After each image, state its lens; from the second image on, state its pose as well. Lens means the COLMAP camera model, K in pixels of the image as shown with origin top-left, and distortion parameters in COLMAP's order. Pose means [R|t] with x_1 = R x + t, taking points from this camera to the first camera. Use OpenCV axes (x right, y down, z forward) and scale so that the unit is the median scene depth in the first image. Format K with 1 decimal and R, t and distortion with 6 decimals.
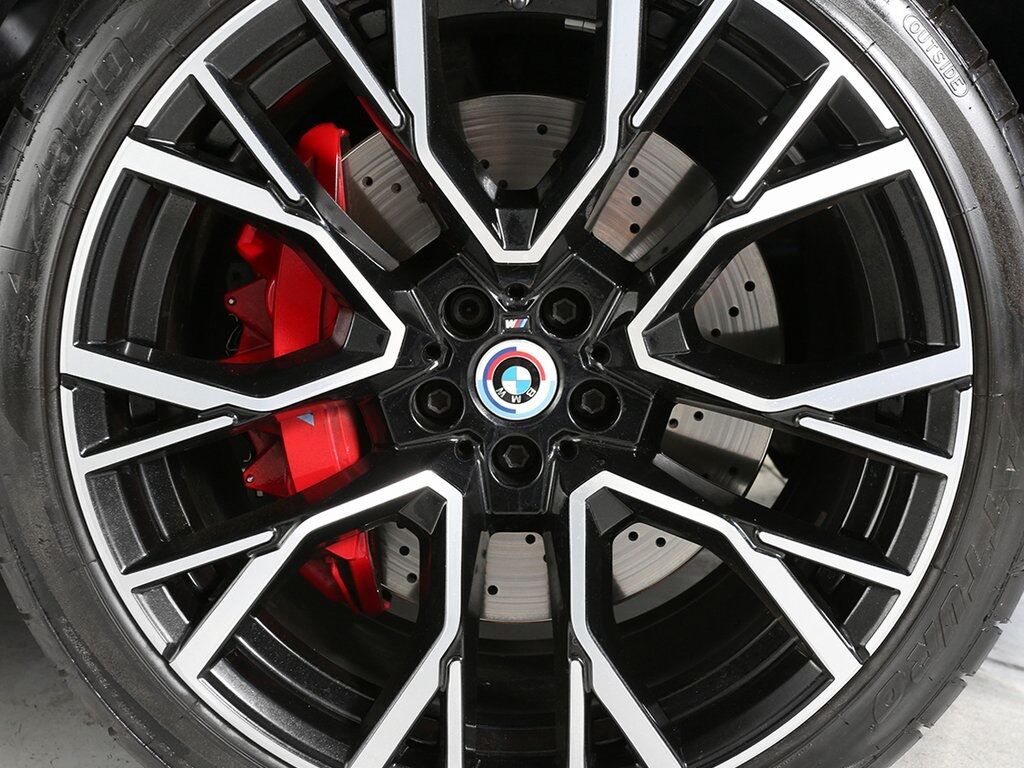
lens RADIAL K [[1153.3, 0, 512.0], [0, 1153.3, 384.0], [0, 0, 1]] dist [-0.068159, -0.000087]
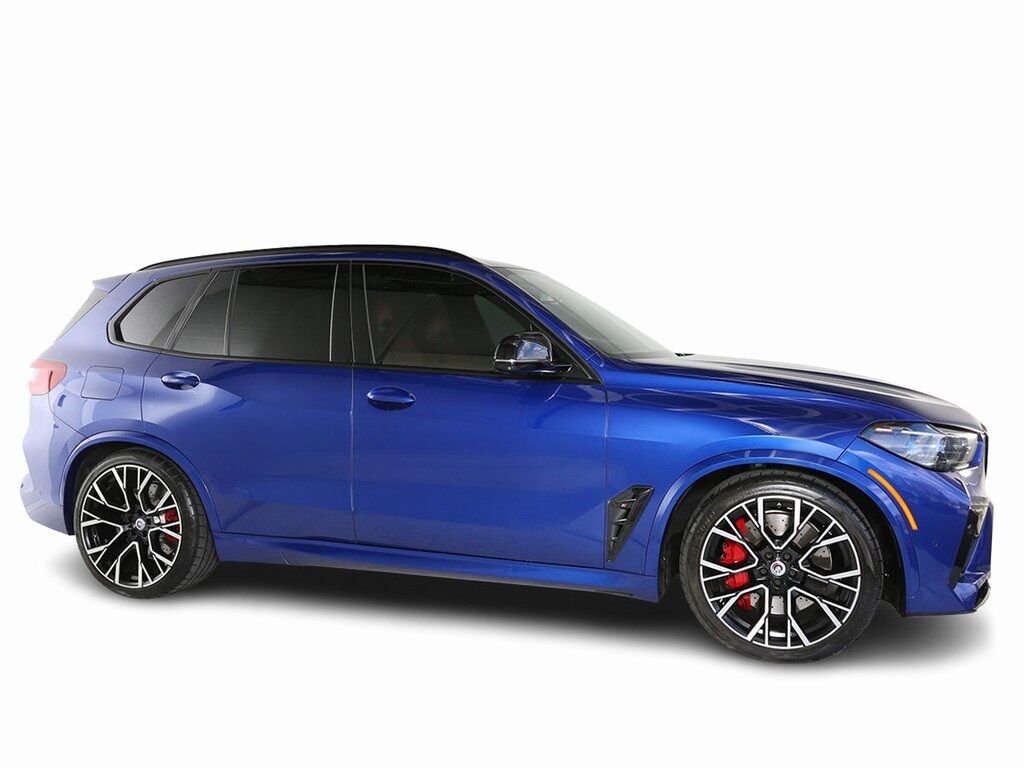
lens RADIAL K [[819.4, 0, 512.0], [0, 819.4, 384.0], [0, 0, 1]] dist [-0.034161, 0.003073]
pose [[0.954051, 0.003132, -0.299627, -0.049370], [-0.038971, 0.992749, -0.113709, -0.418243], [0.297099, 0.120161, 0.947256, -3.449376]]
